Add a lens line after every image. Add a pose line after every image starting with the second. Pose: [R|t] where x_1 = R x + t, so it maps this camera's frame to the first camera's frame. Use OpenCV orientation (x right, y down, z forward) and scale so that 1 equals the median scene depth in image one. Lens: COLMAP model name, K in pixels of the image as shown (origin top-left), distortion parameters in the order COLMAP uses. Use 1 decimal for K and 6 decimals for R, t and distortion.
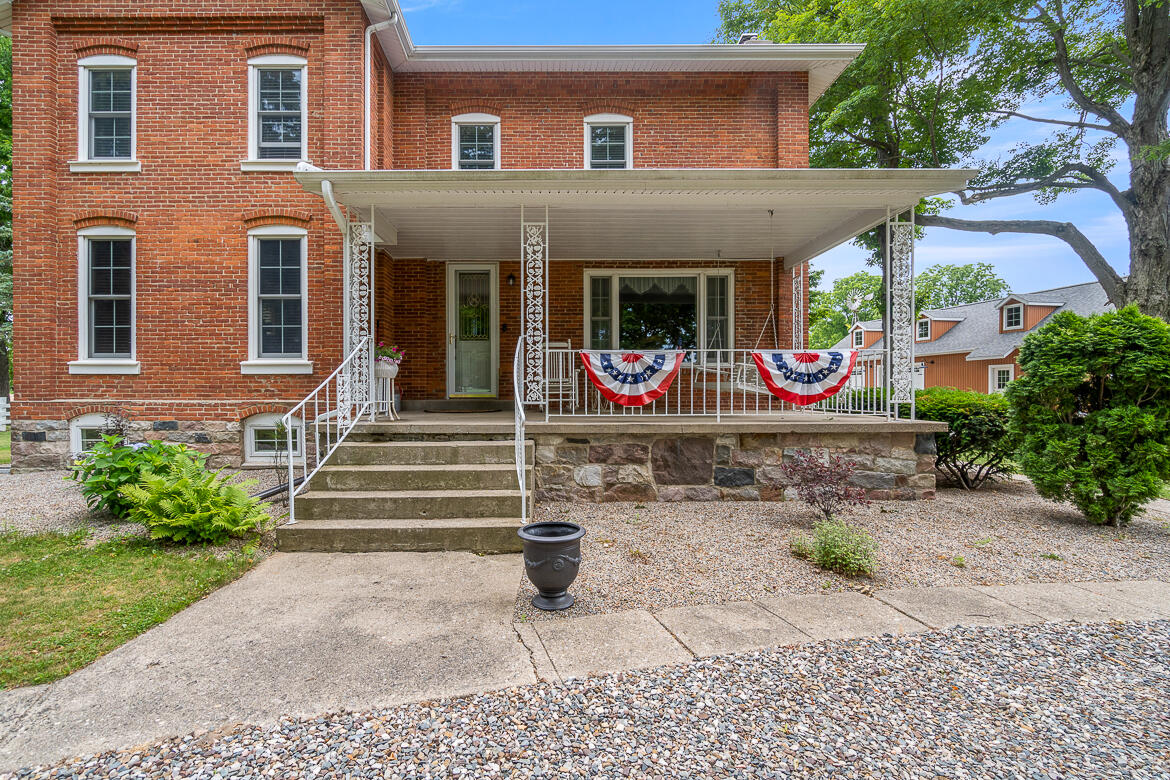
lens RADIAL K [[503.1, 0, 585.0], [0, 503.1, 390.0], [0, 0, 1]] dist [0.000120, 0.000031]
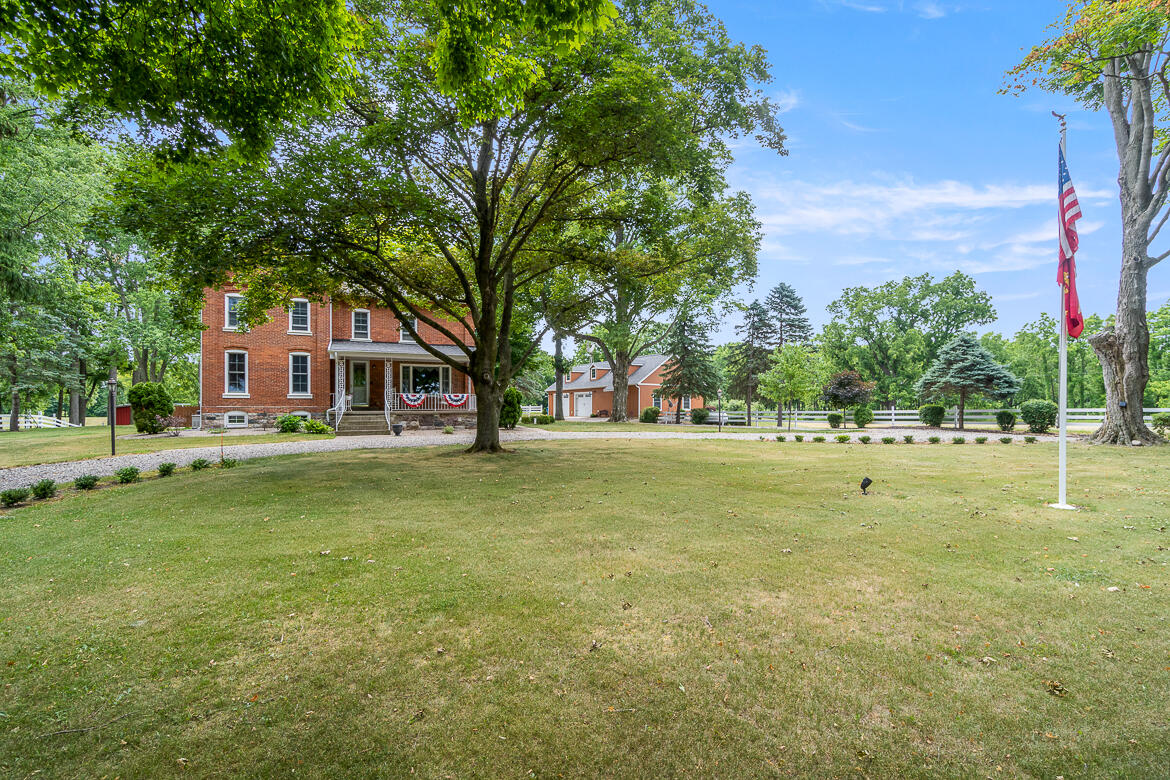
lens RADIAL K [[506.5, 0, 558.4], [0, 506.5, 418.0], [0, 0, 1]] dist [0.000077, 0.000007]
pose [[0.948989, -0.002781, 0.315297, -0.069463], [0.001217, 0.999986, 0.005156, 0.077263], [-0.315307, -0.004509, 0.948979, -2.540579]]
